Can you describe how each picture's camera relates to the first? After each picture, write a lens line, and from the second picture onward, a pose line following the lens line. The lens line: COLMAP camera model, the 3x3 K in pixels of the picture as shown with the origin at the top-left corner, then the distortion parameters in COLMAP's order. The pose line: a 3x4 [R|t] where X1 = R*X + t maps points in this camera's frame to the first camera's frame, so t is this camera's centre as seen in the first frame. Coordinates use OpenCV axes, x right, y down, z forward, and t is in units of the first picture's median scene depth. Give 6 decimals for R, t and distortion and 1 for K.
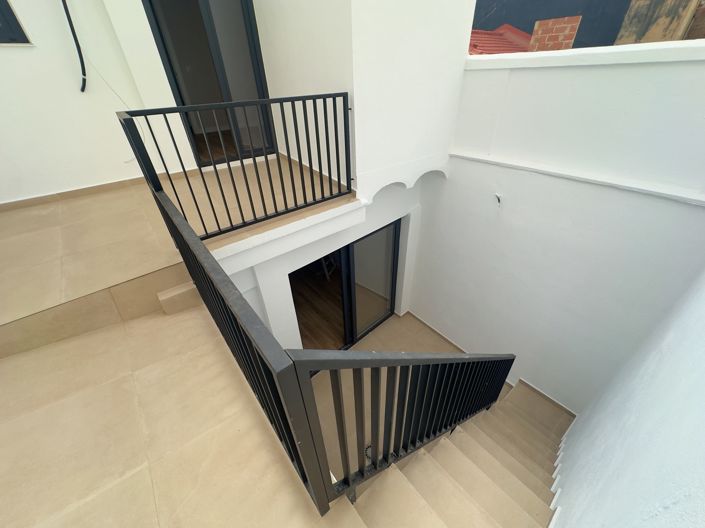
lens RADIAL K [[280.6, 0, 350.3], [0, 280.6, 264.0], [0, 0, 1]] dist [-0.003369, 0.000441]
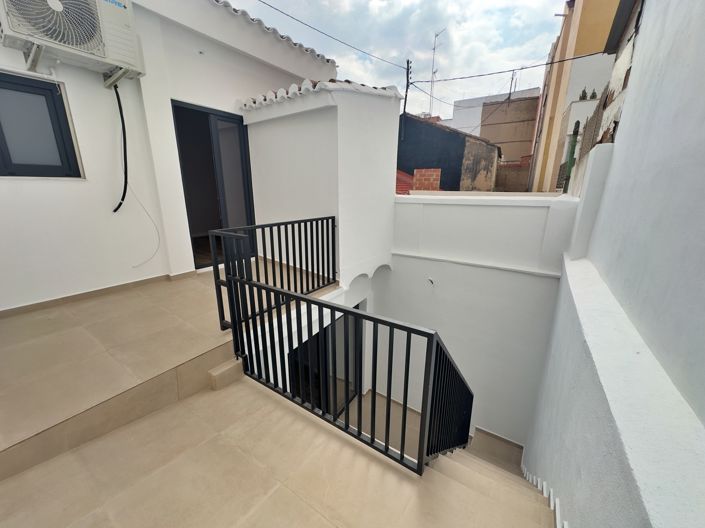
lens RADIAL K [[280.6, 0, 350.3], [0, 280.6, 264.0], [0, 0, 1]] dist [-0.003369, 0.000441]
pose [[0.956153, -0.036222, 0.290619, -0.315317], [0.132069, 0.939024, -0.317476, 0.093845], [-0.261399, 0.341937, 0.902635, -0.238954]]
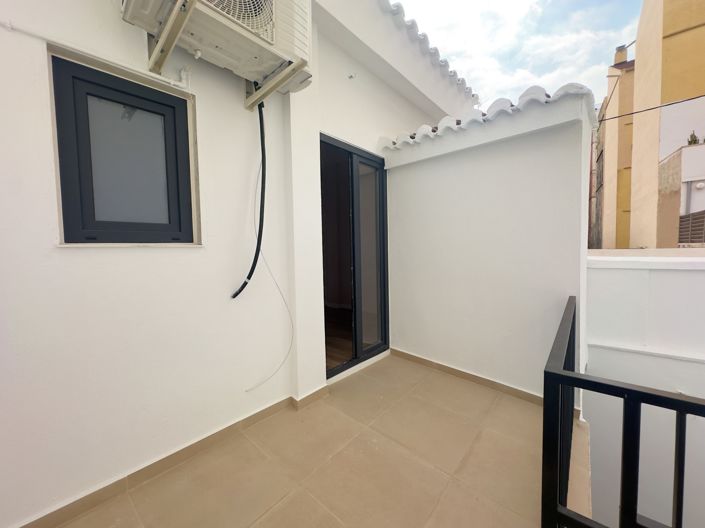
lens RADIAL K [[280.6, 0, 350.3], [0, 280.6, 264.0], [0, 0, 1]] dist [-0.003369, 0.000441]
pose [[0.981014, 0.007247, 0.193804, -0.725221], [0.096336, 0.849087, -0.519395, -0.264975], [-0.168320, 0.528204, 0.832267, 0.287716]]
